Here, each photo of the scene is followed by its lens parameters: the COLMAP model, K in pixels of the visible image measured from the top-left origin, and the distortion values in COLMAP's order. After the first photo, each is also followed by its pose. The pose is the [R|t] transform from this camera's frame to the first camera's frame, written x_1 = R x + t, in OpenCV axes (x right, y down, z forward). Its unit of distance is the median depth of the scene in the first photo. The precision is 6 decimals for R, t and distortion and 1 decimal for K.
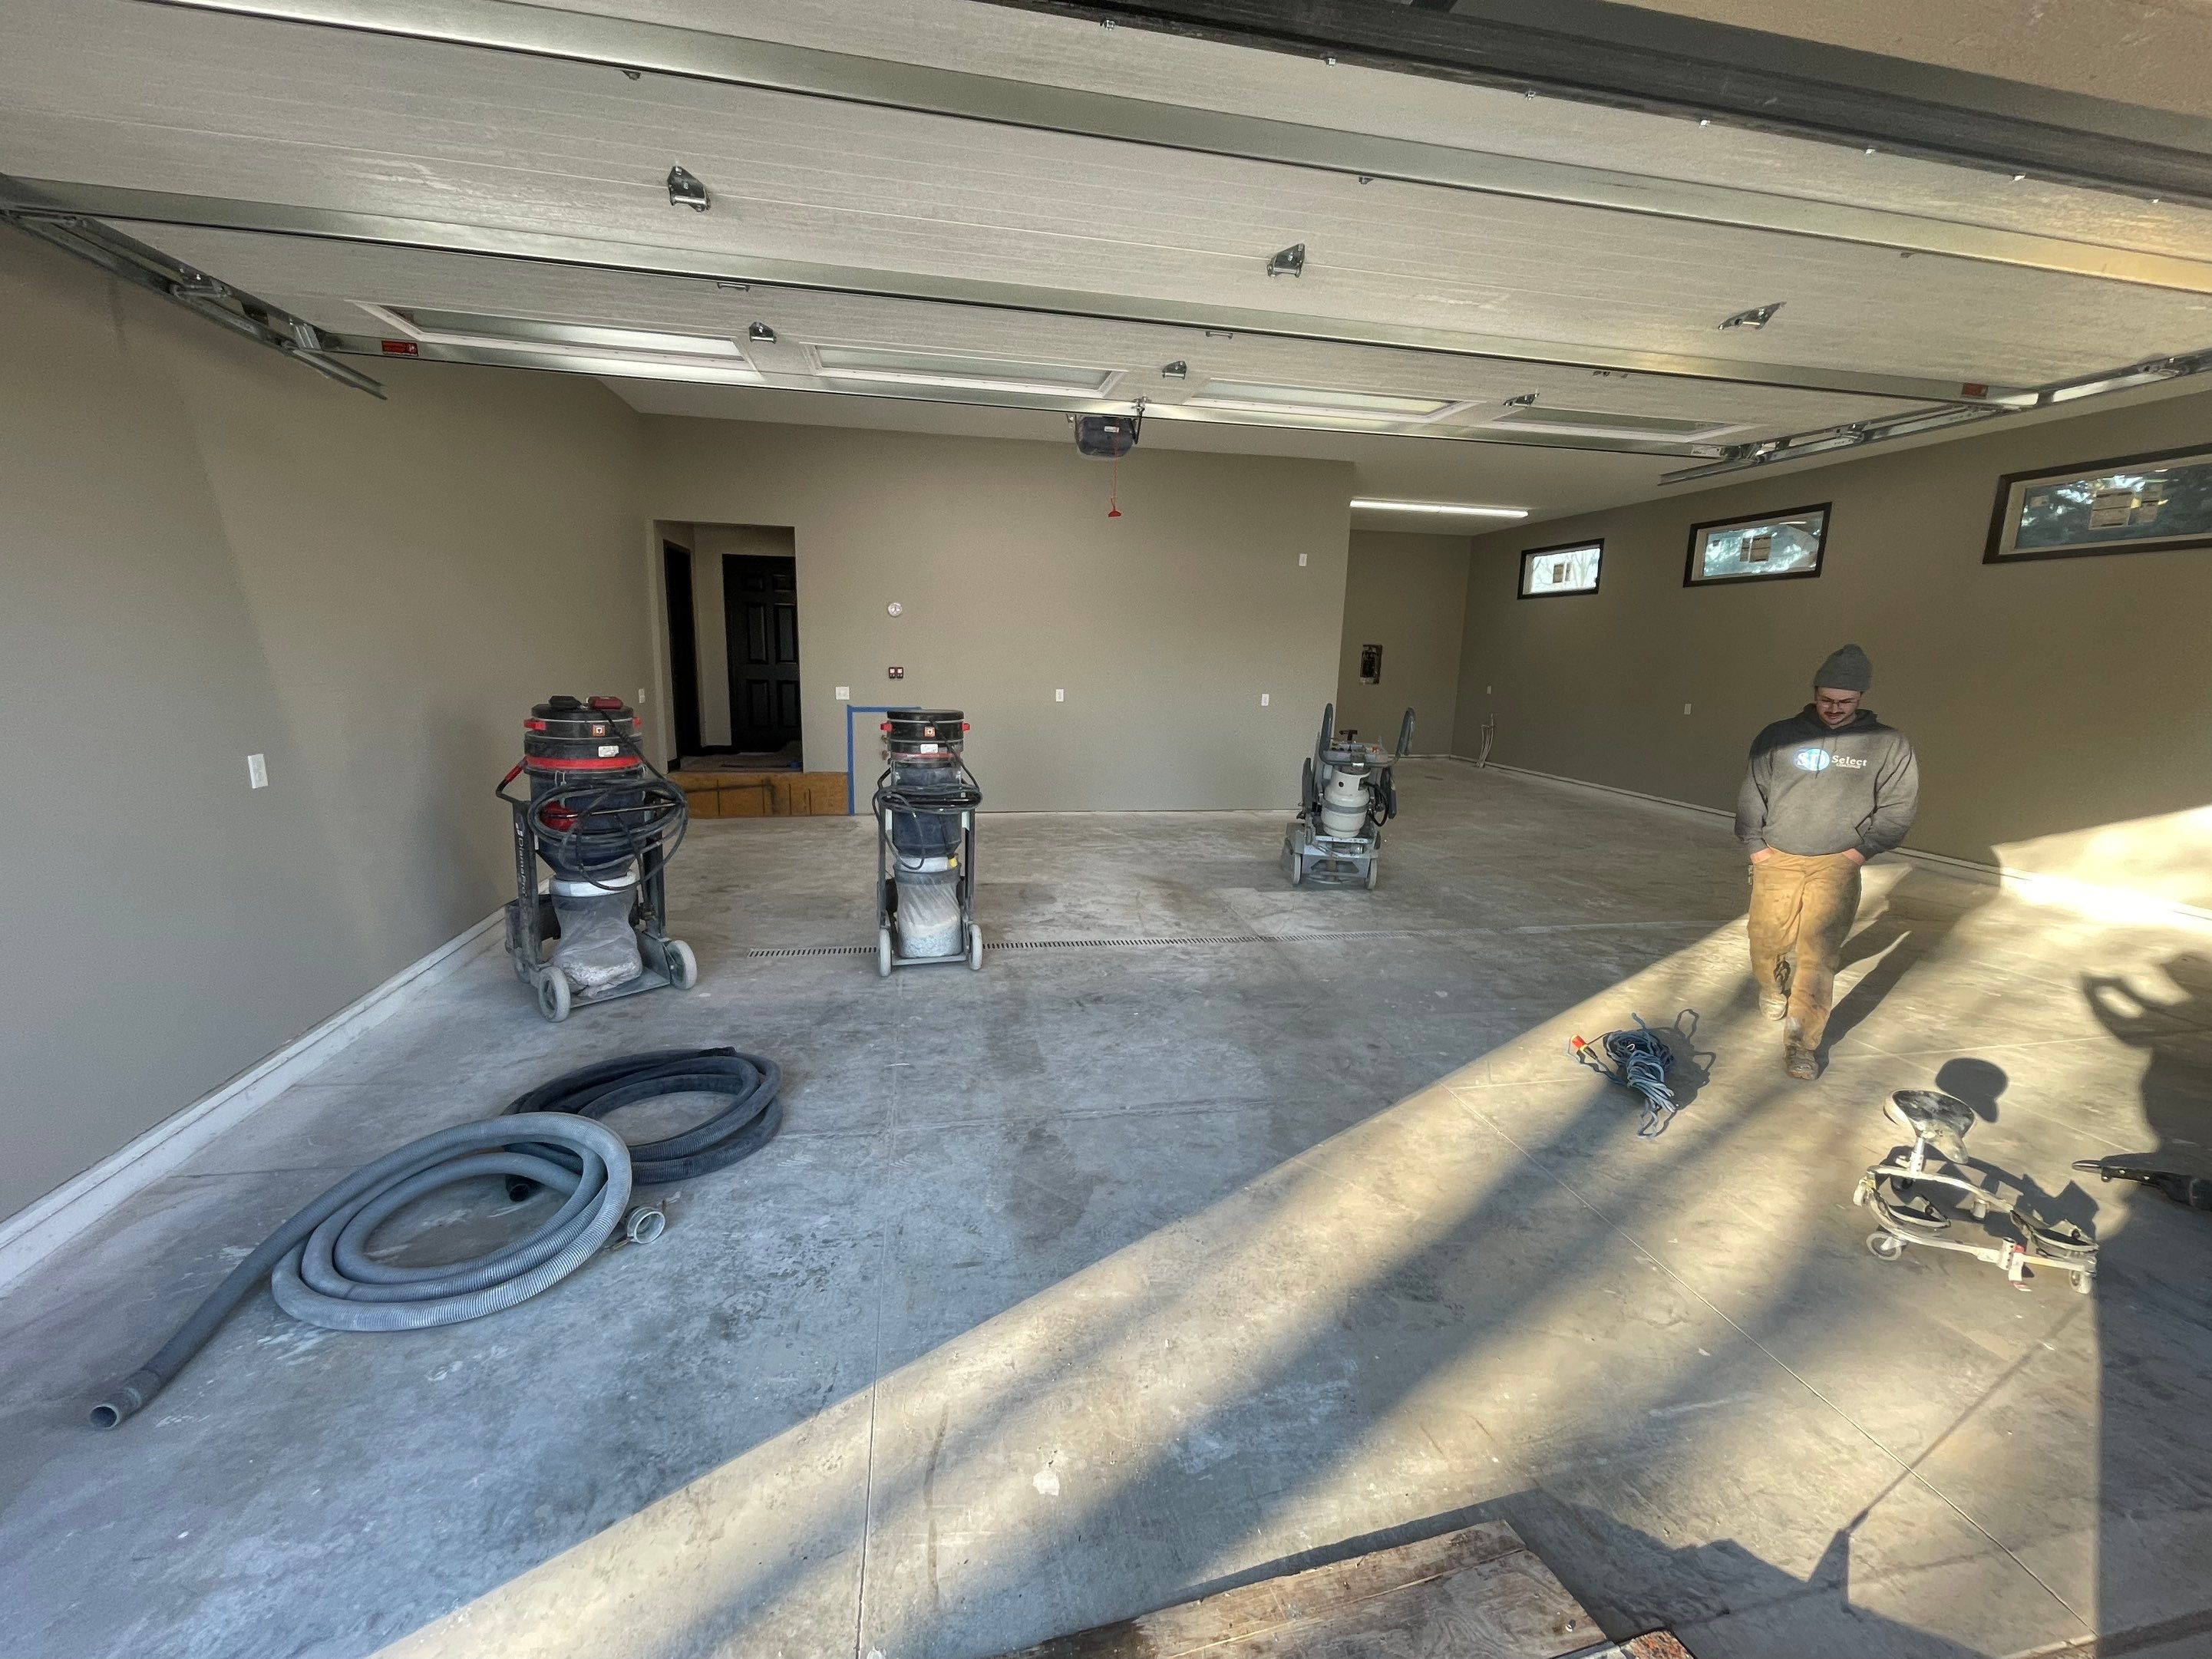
lens RADIAL K [[897.9, 0, 1098.4], [0, 897.9, 808.9], [0, 0, 1]] dist [-0.001233, -0.000356]
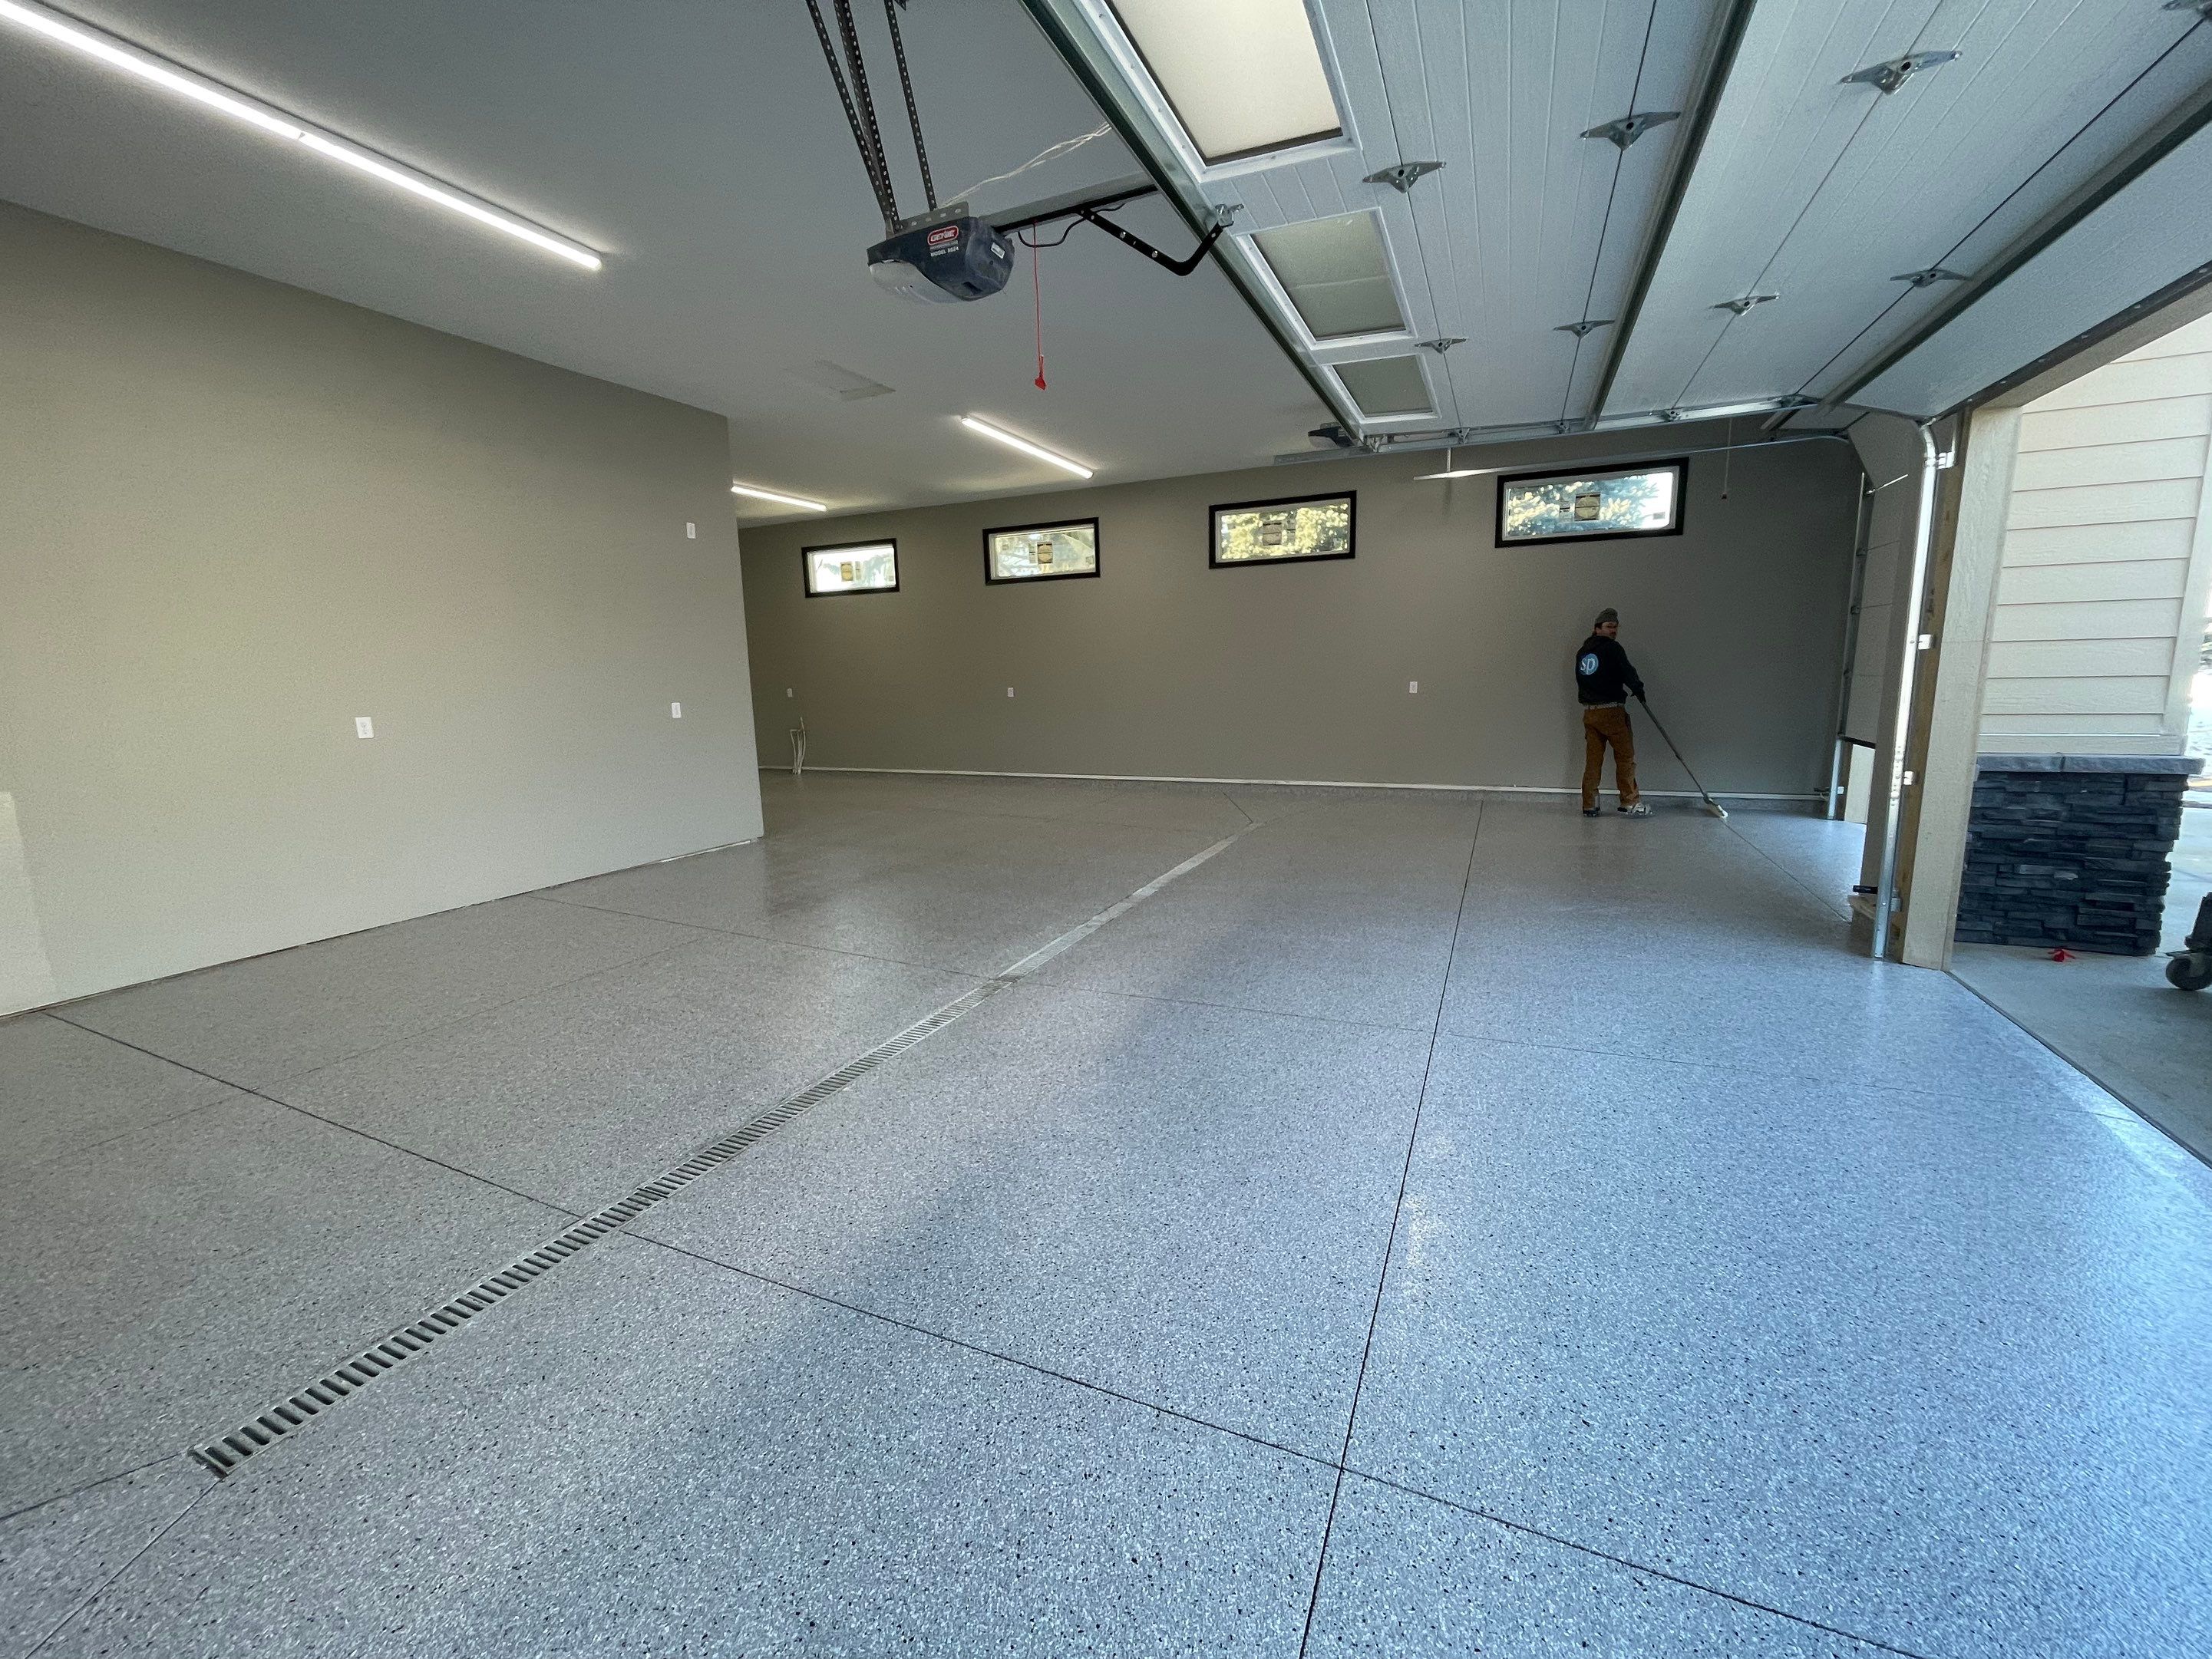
lens RADIAL K [[897.9, 0, 1100.4], [0, 897.9, 821.2], [0, 0, 1]] dist [-0.001233, -0.000356]
pose [[0.583080, -0.176262, 0.793063, -0.244269], [0.184709, 0.979377, 0.081869, -0.026885], [-0.791139, 0.098749, 0.603613, 0.281323]]
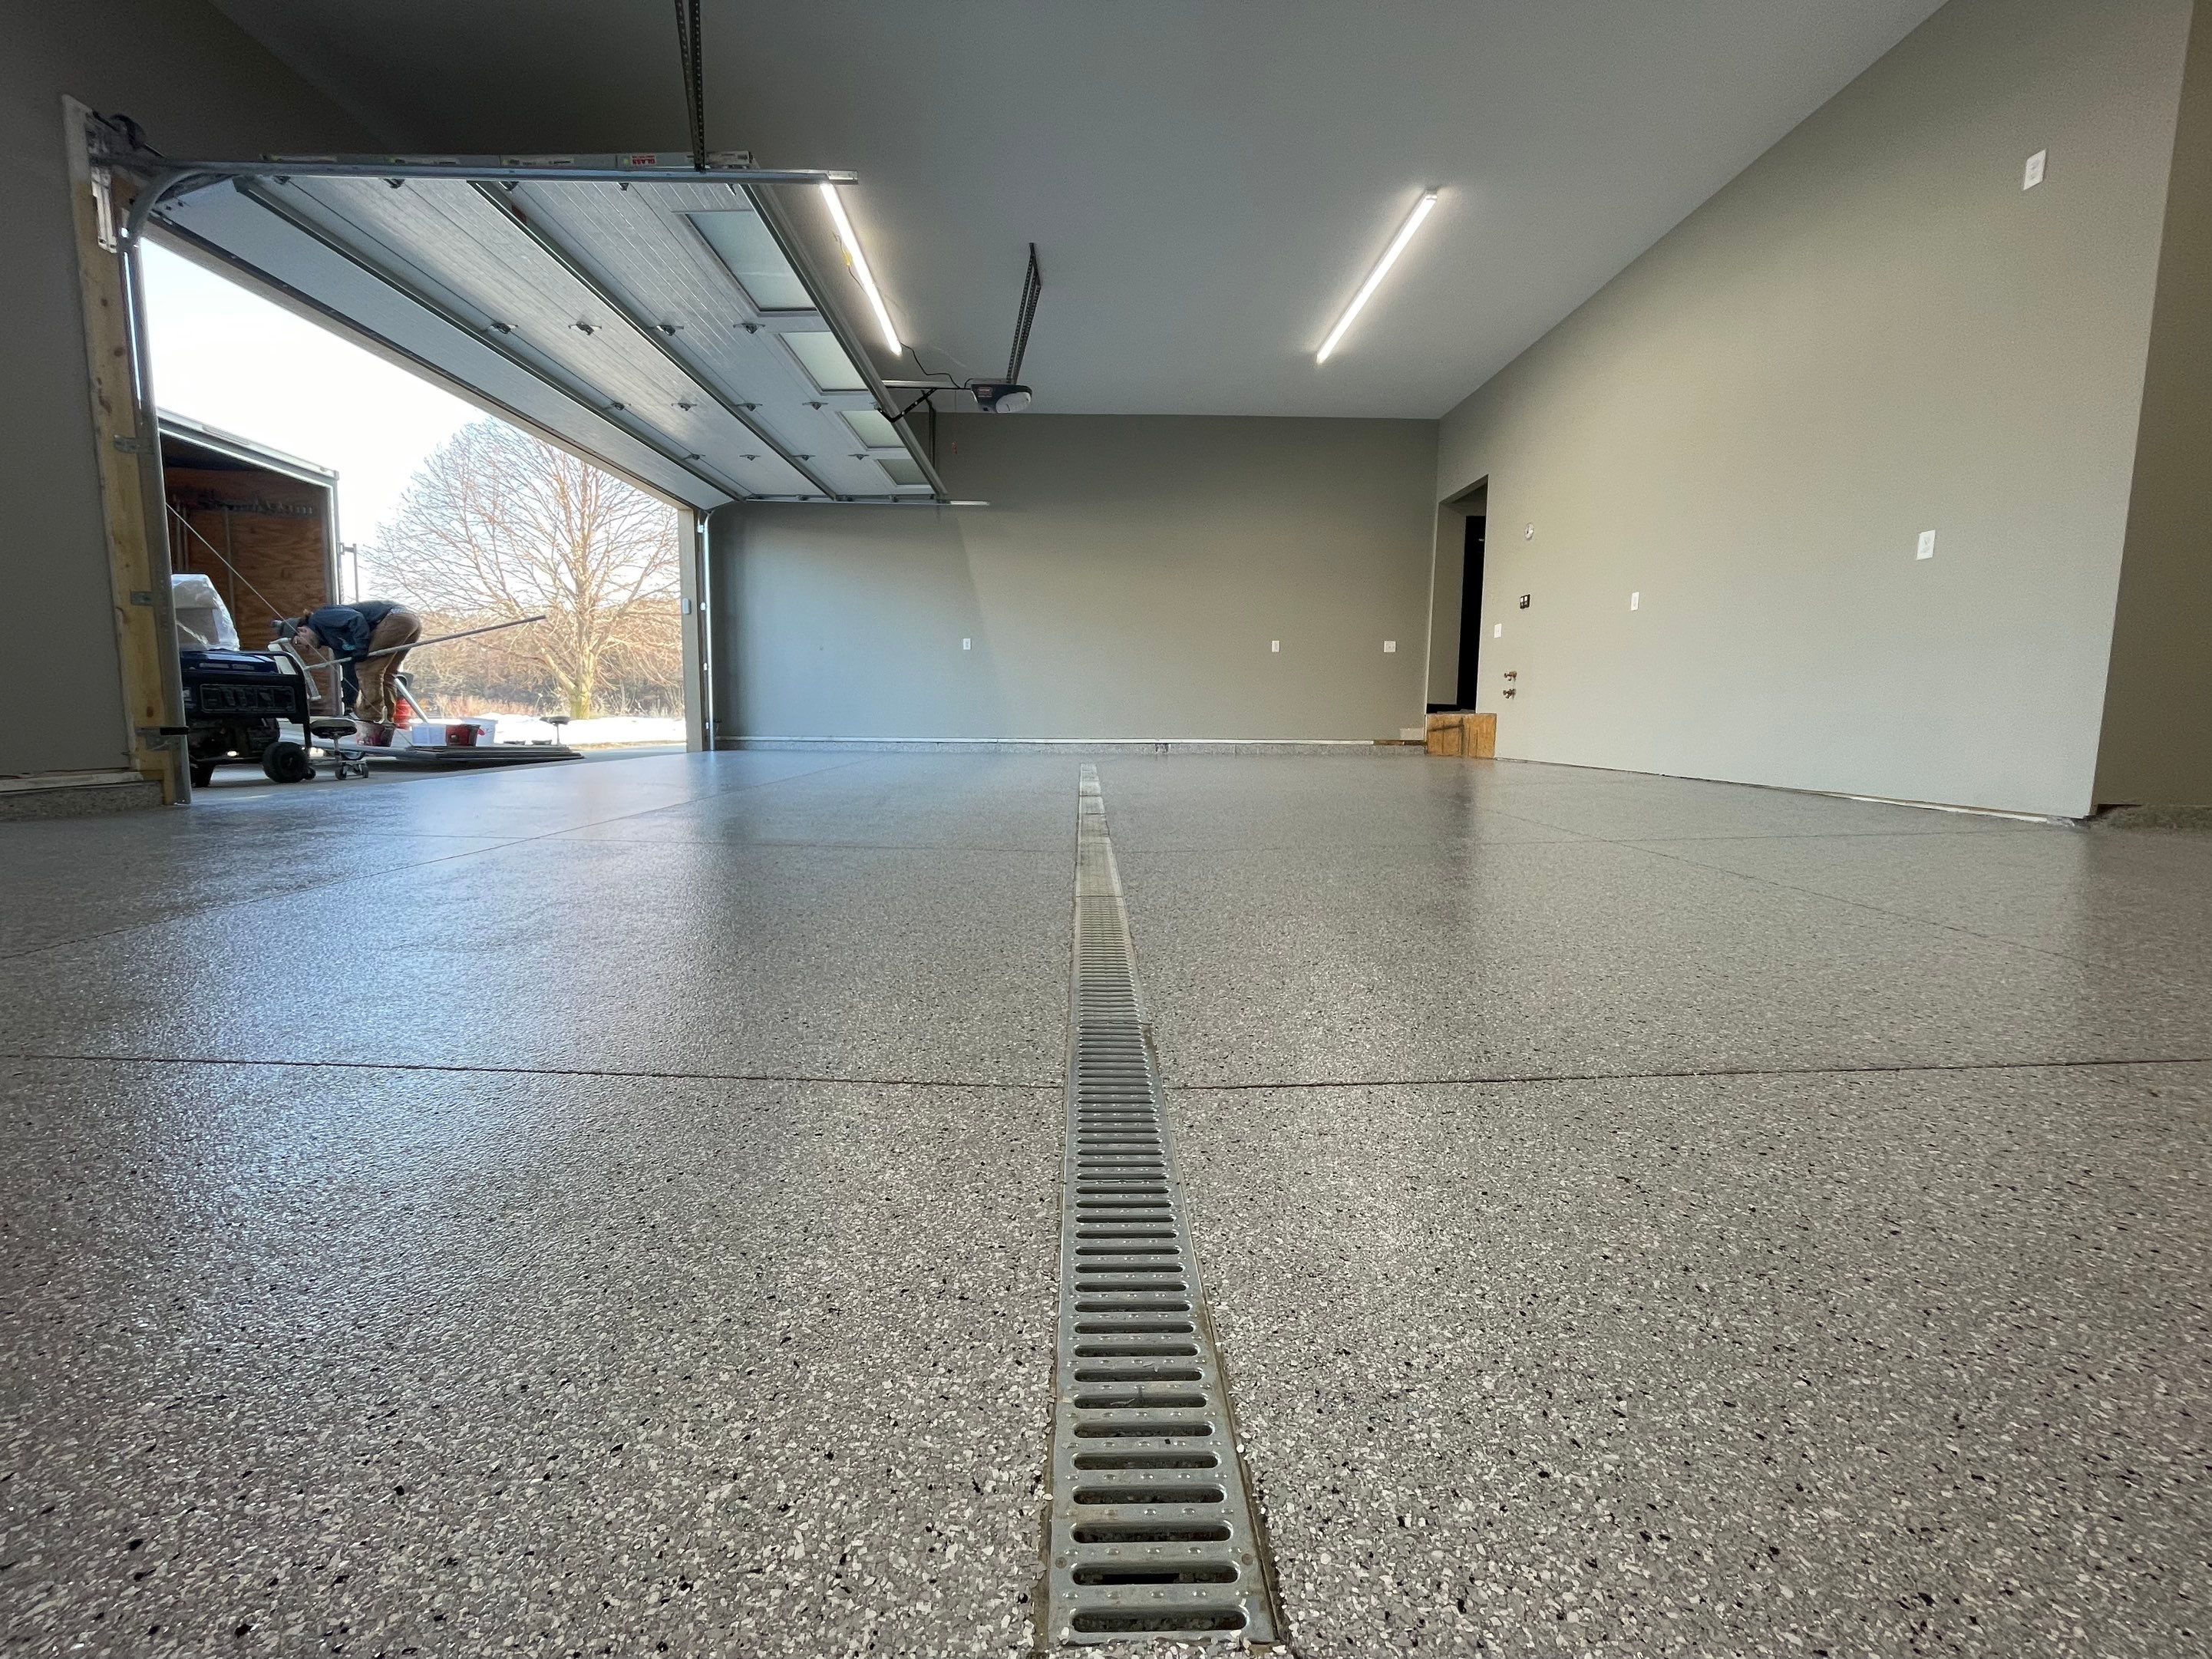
lens RADIAL K [[897.9, 0, 1103.7], [0, 897.9, 817.3], [0, 0, 1]] dist [-0.001233, -0.000356]
pose [[-0.172258, 0.085672, -0.981319, 0.747273], [-0.185030, 0.975664, 0.117658, 0.032400], [0.967518, 0.201841, -0.152214, 0.761319]]
